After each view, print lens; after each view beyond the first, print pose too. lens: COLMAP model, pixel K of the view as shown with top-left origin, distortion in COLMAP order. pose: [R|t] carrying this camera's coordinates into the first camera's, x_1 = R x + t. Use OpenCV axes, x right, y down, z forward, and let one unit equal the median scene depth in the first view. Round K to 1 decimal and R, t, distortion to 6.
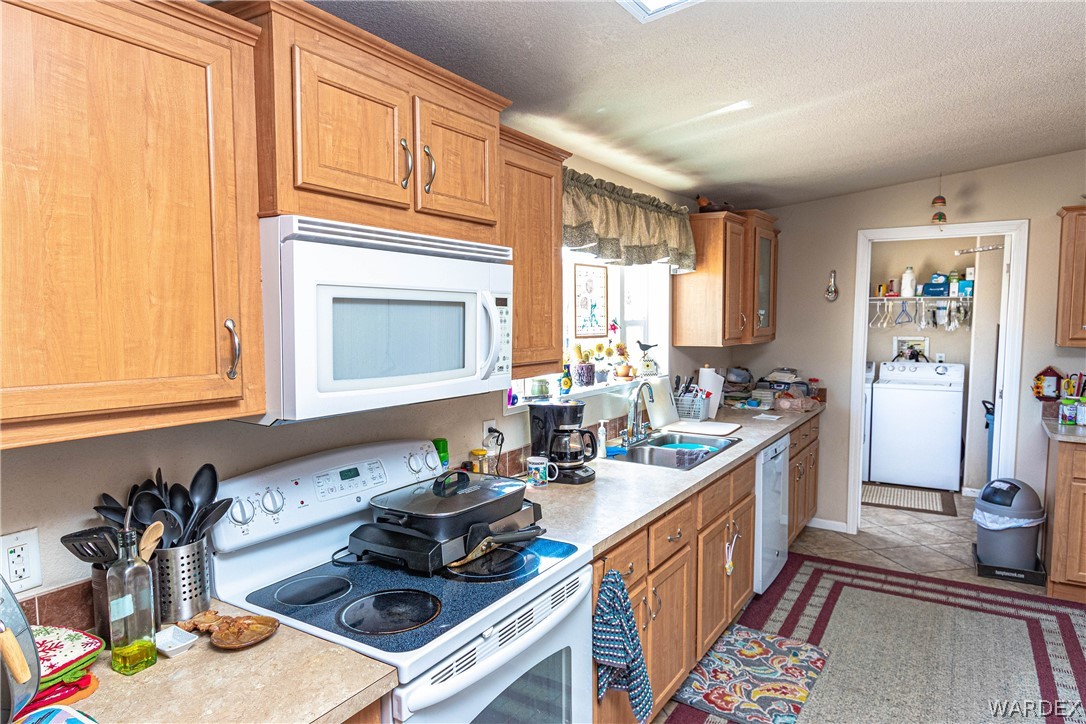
lens RADIAL K [[668.0, 0, 539.1], [0, 668.0, 368.2], [0, 0, 1]] dist [0.003417, -0.001491]
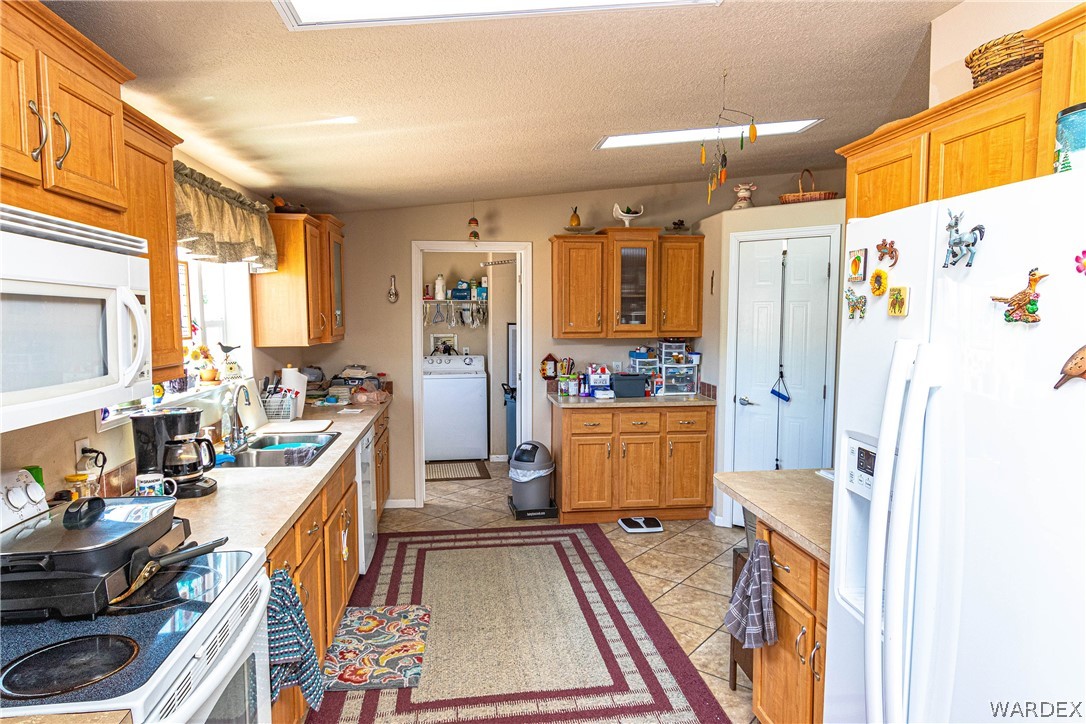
lens RADIAL K [[668.0, 0, 539.1], [0, 668.0, 368.2], [0, 0, 1]] dist [0.003417, -0.001491]
pose [[0.769172, -0.050826, 0.637017, -0.120309], [0.051700, 0.998514, 0.017243, 0.002574], [-0.636947, 0.019672, 0.770657, -0.014745]]
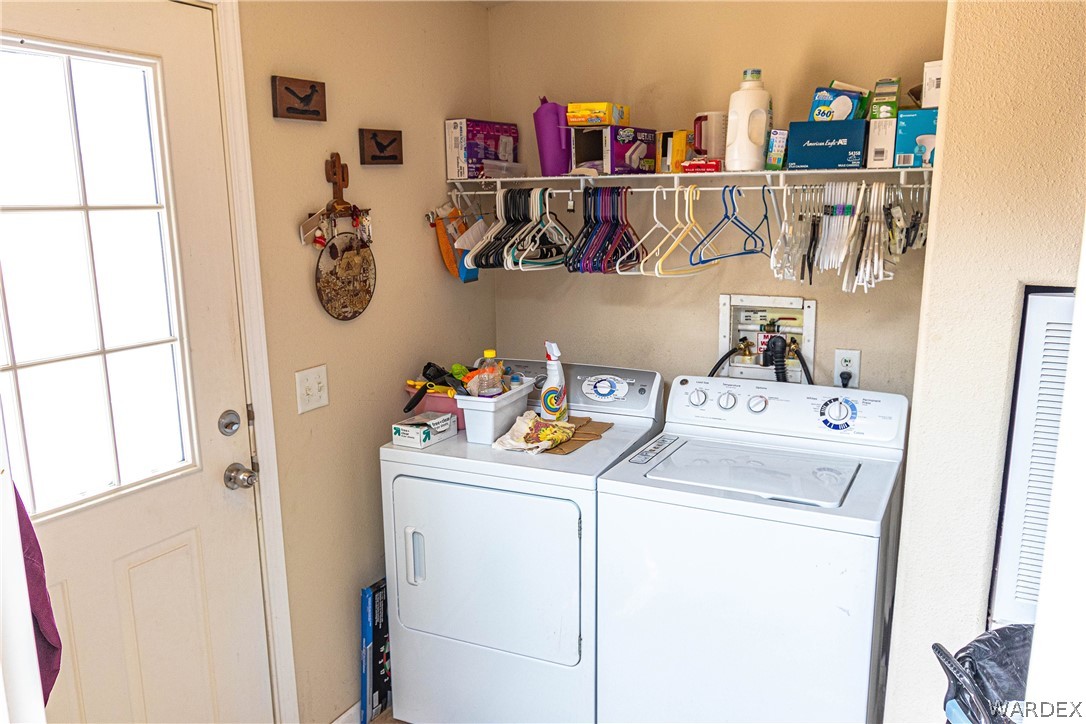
lens RADIAL K [[799.9, 0, 543.0], [0, 799.9, 362.0], [0, 0, 1]] dist [-0.004965, -0.002159]
pose [[0.998050, -0.017522, 0.059907, 0.790151], [0.010622, 0.993469, 0.113603, -0.113666], [-0.061506, -0.112745, 0.991718, 1.149026]]
